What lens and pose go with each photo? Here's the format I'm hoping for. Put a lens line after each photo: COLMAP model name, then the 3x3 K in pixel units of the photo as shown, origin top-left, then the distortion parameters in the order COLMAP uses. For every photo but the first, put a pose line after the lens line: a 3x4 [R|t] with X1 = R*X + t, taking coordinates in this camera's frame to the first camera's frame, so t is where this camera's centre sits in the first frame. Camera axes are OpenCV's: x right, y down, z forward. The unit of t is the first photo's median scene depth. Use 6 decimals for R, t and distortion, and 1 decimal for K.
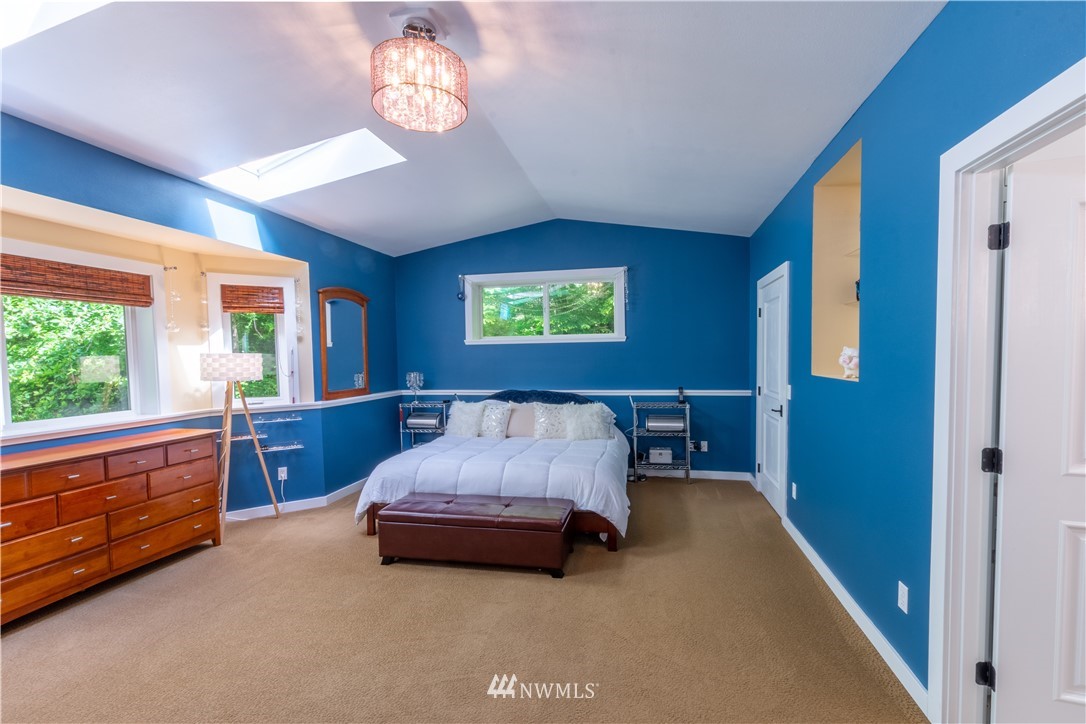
lens RADIAL K [[482.9, 0, 544.3], [0, 482.9, 366.4], [0, 0, 1]] dist [-0.000545, 0.000417]
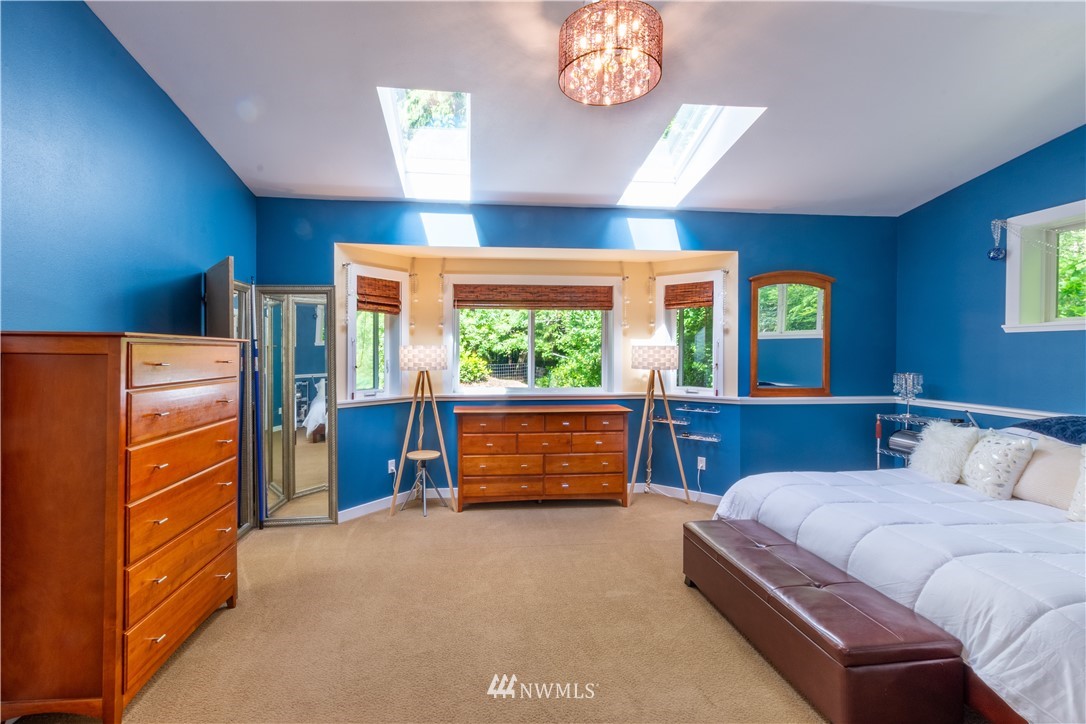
lens RADIAL K [[482.9, 0, 518.5], [0, 482.9, 349.0], [0, 0, 1]] dist [-0.000545, 0.000417]
pose [[0.307831, 0.013139, -0.951350, 0.327798], [-0.027750, 0.999603, 0.004826, -0.015101], [0.951036, 0.024915, 0.308074, 0.329669]]
